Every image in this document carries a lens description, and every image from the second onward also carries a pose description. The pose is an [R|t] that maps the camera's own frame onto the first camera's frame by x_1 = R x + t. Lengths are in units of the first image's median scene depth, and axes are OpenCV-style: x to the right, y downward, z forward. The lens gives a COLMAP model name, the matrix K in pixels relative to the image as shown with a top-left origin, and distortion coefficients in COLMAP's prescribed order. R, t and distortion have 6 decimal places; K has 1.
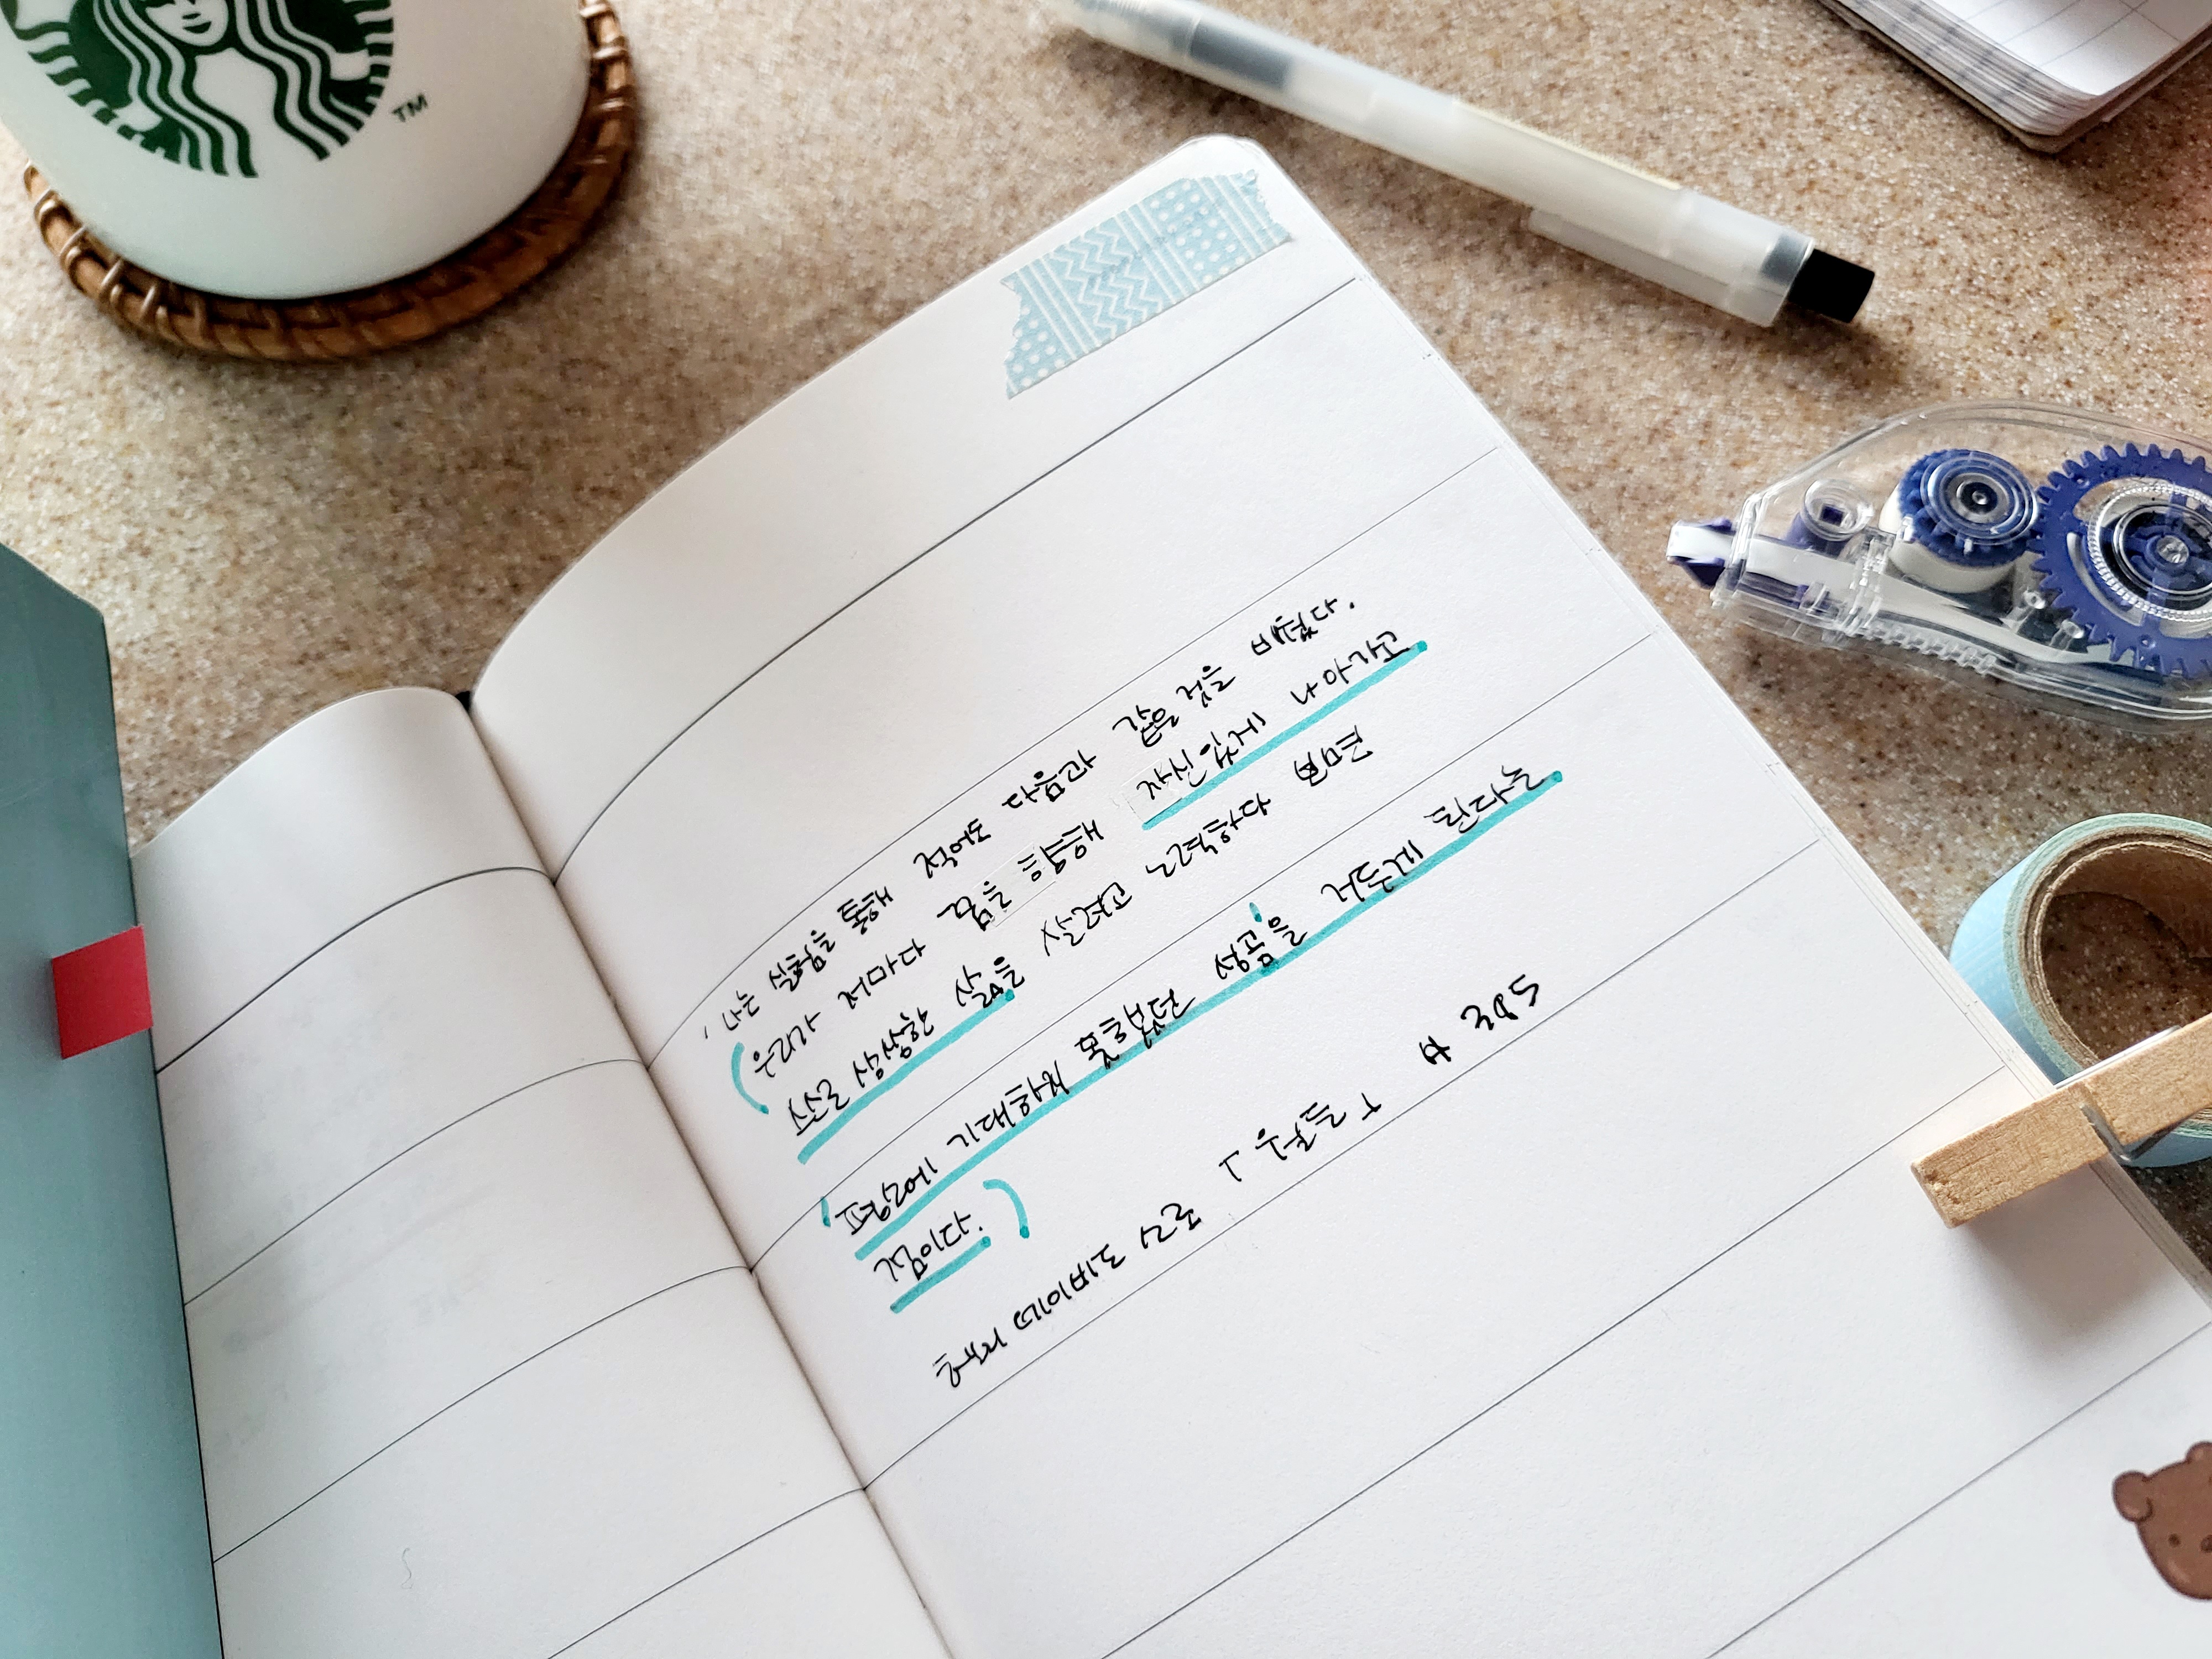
lens RADIAL K [[1735.1, 0, 1100.9], [0, 1735.1, 841.5], [0, 0, 1]] dist [-0.067816, 0.101484]
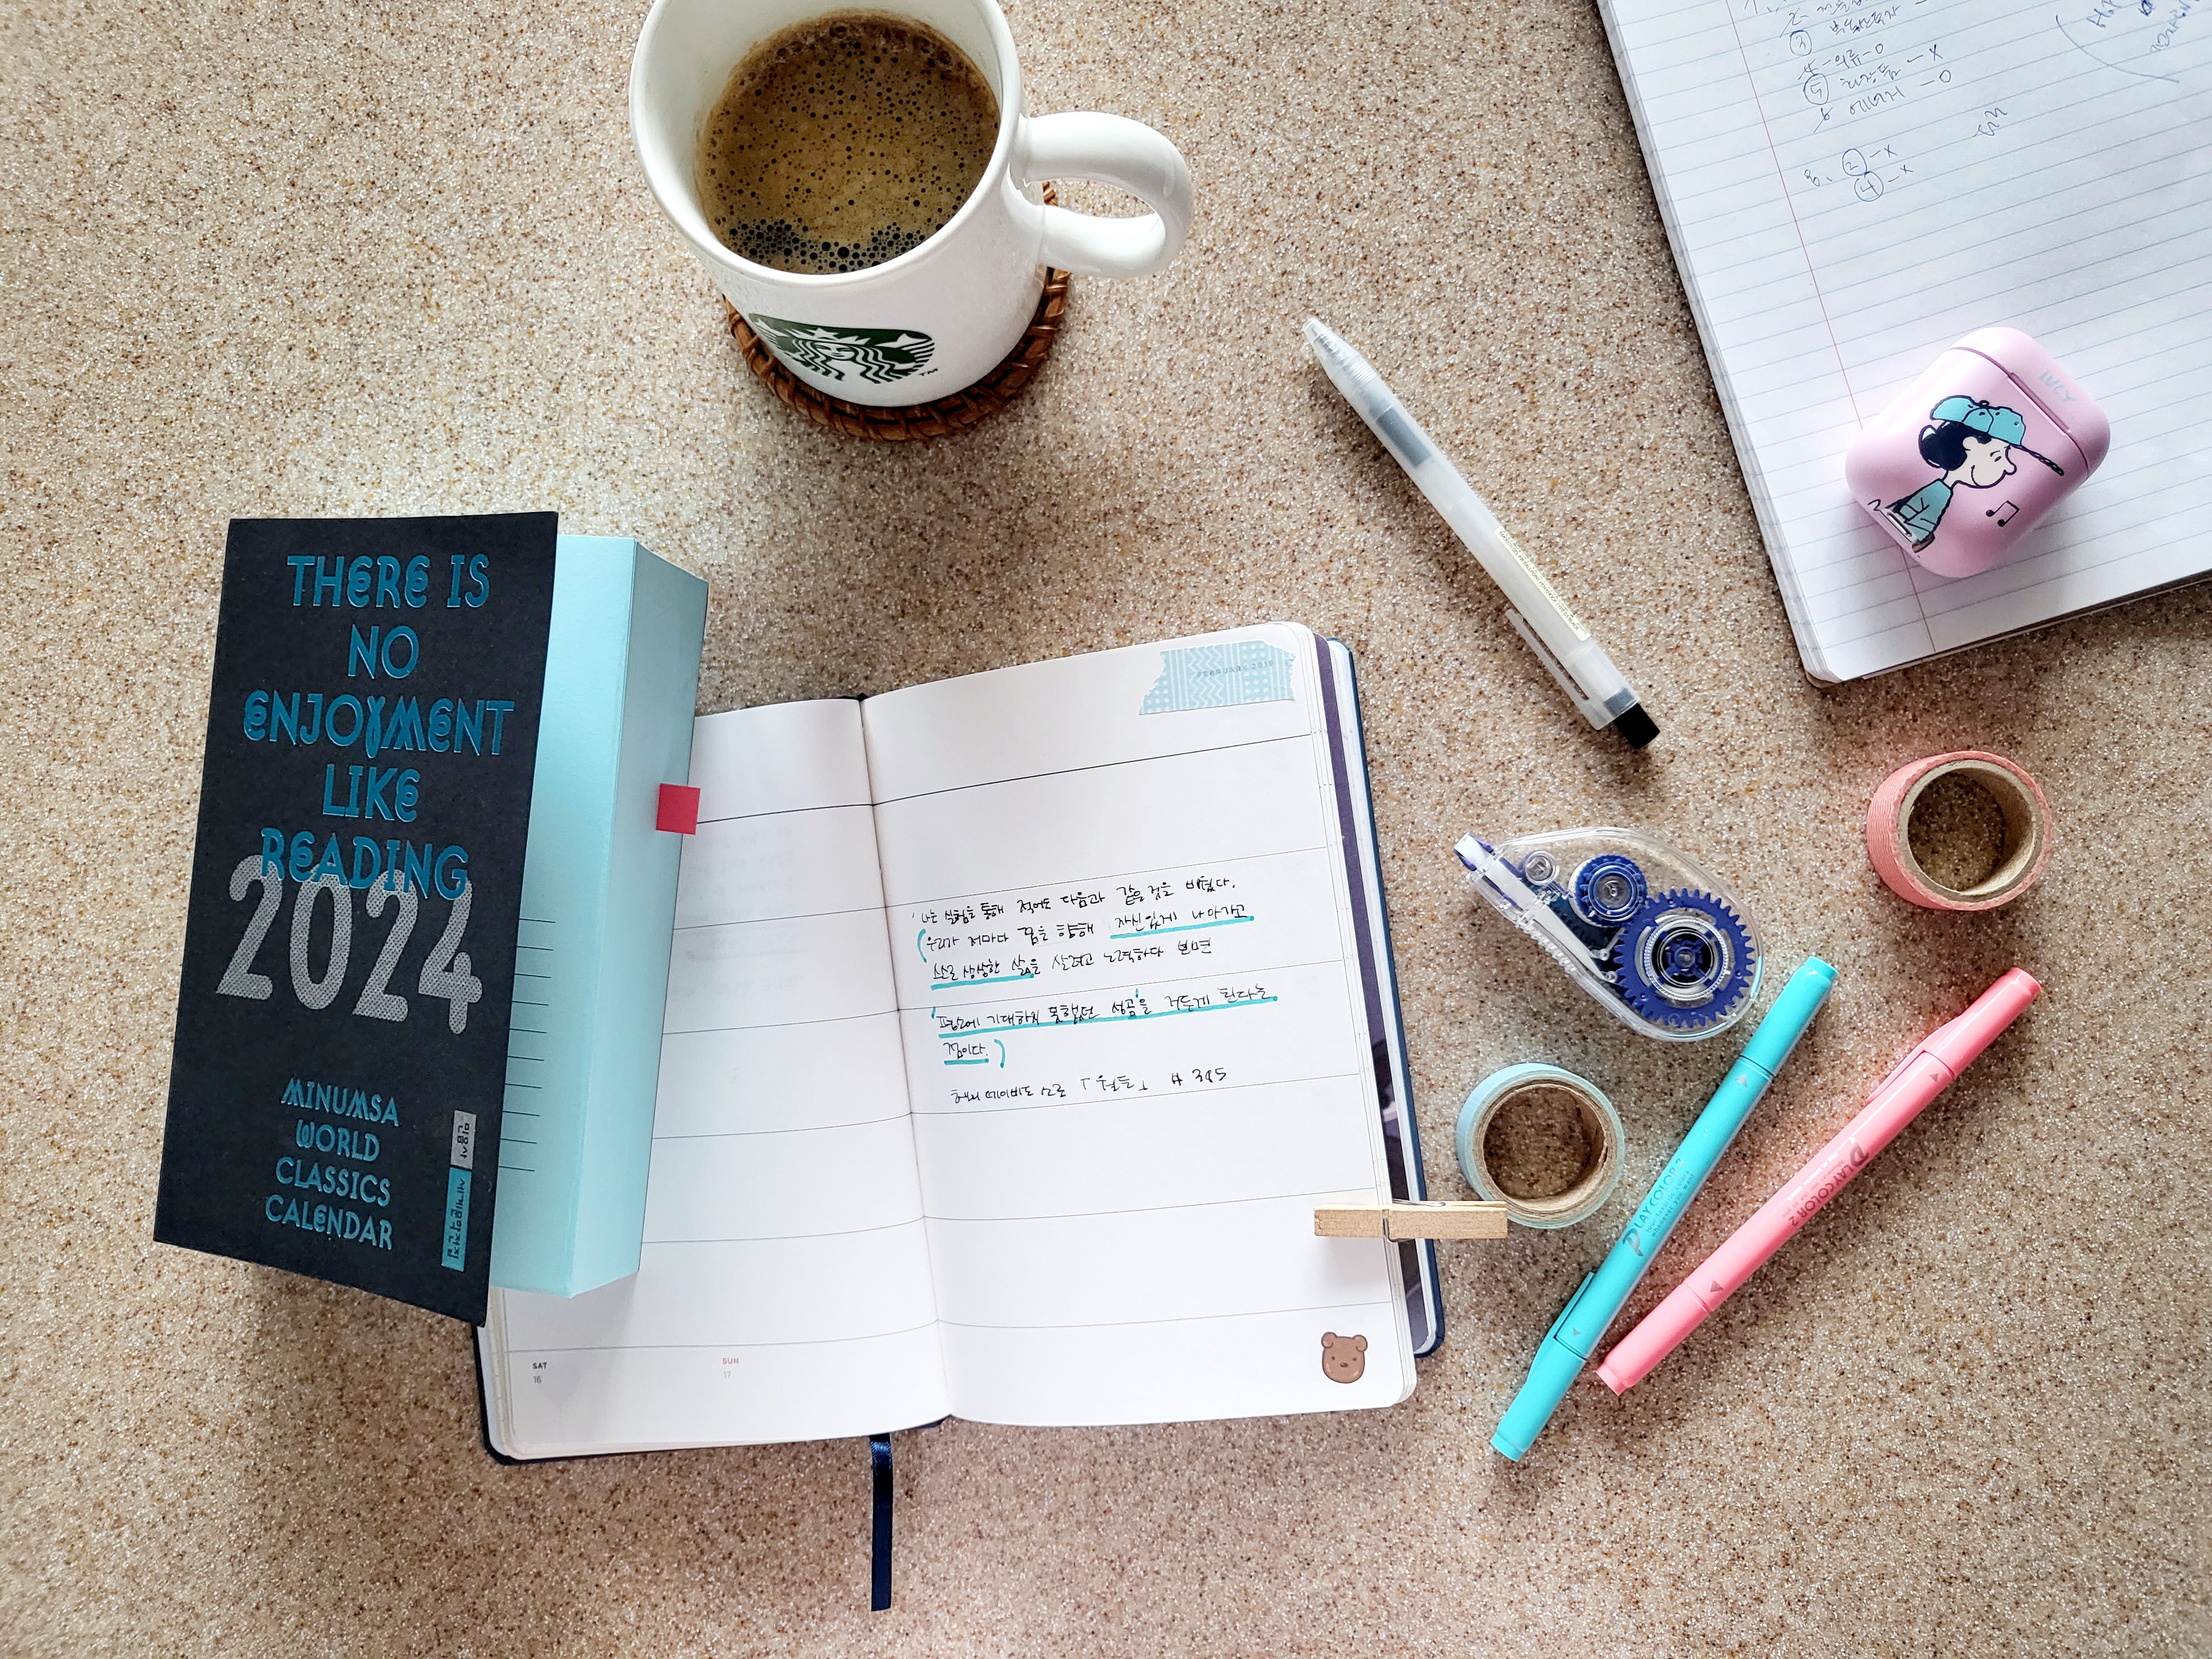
lens RADIAL K [[1679.4, 0, 1117.6], [0, 1679.4, 831.4], [0, 0, 1]] dist [-0.052726, 0.069854]
pose [[0.917300, 0.396547, -0.036216, 0.042663], [-0.355350, 0.856244, 0.374929, -0.708158], [0.179687, -0.331053, 0.926346, -0.748192]]
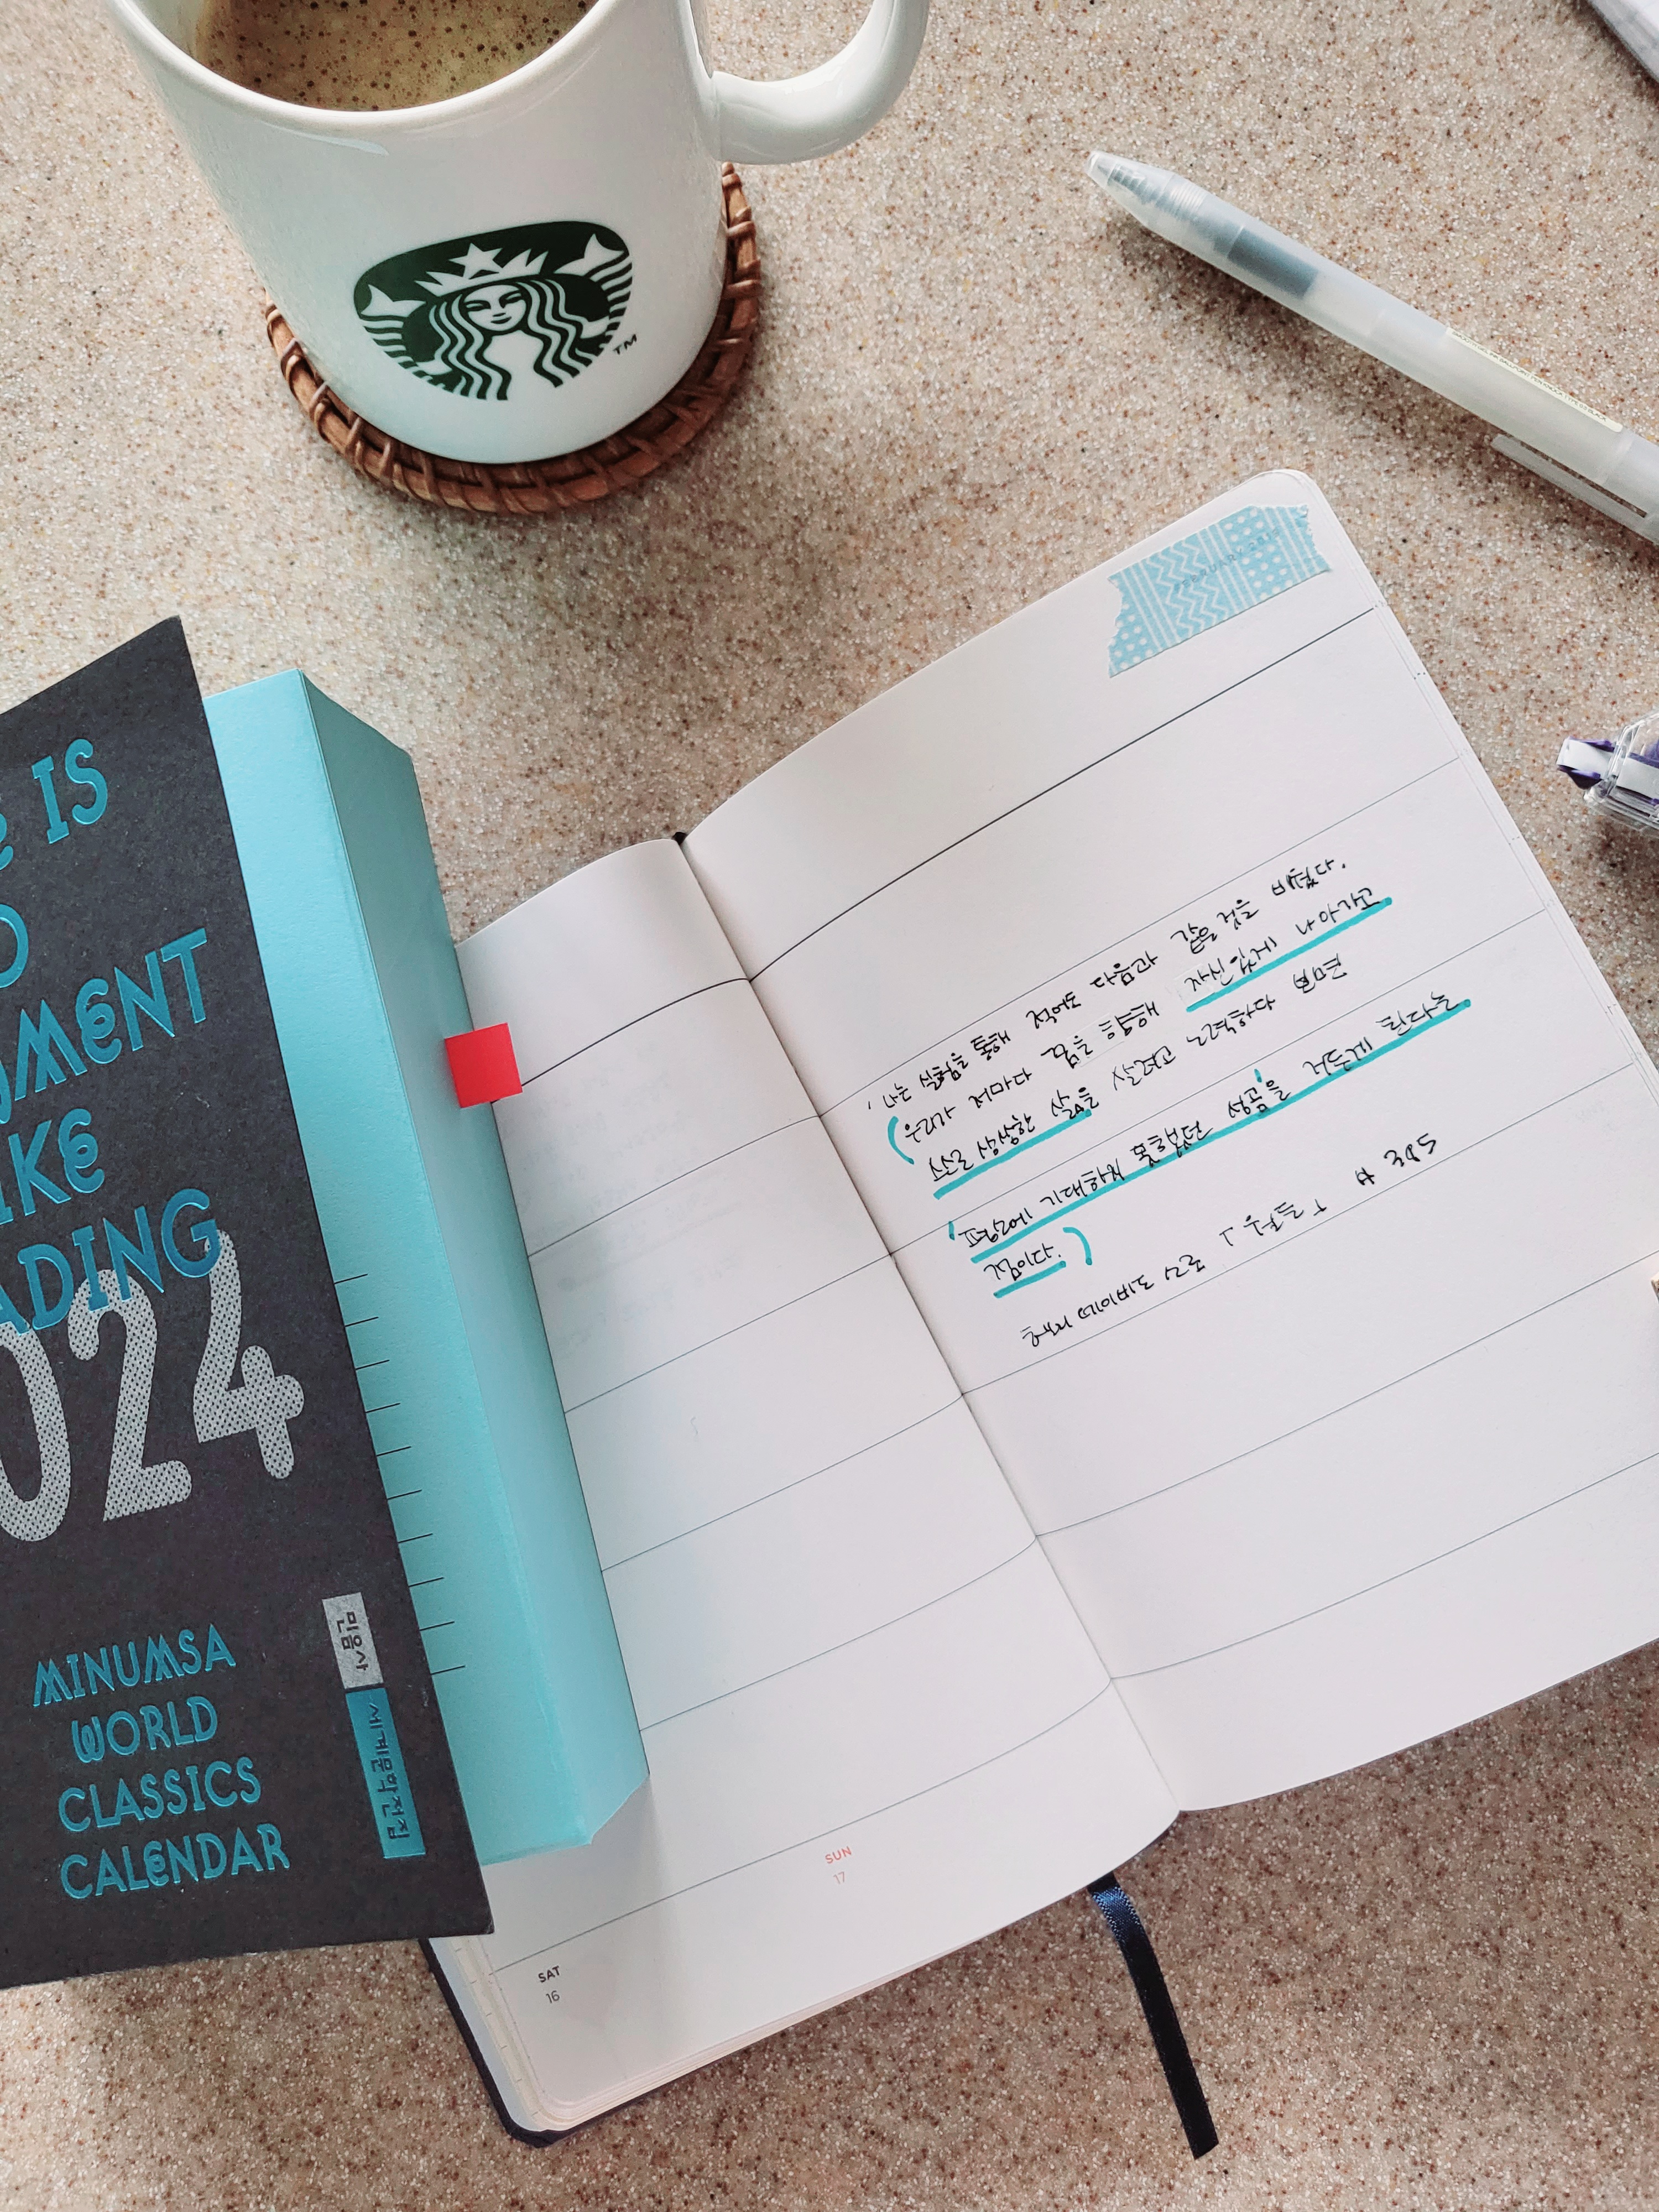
lens RADIAL K [[1735.1, 0, 829.5], [0, 1735.1, 1106.0], [0, 0, 1]] dist [-0.067816, 0.101484]
pose [[0.998080, 0.061477, -0.007540, -0.197268], [-0.056564, 0.954310, 0.293417, -0.257328], [0.025234, -0.292427, 0.955955, -0.345900]]
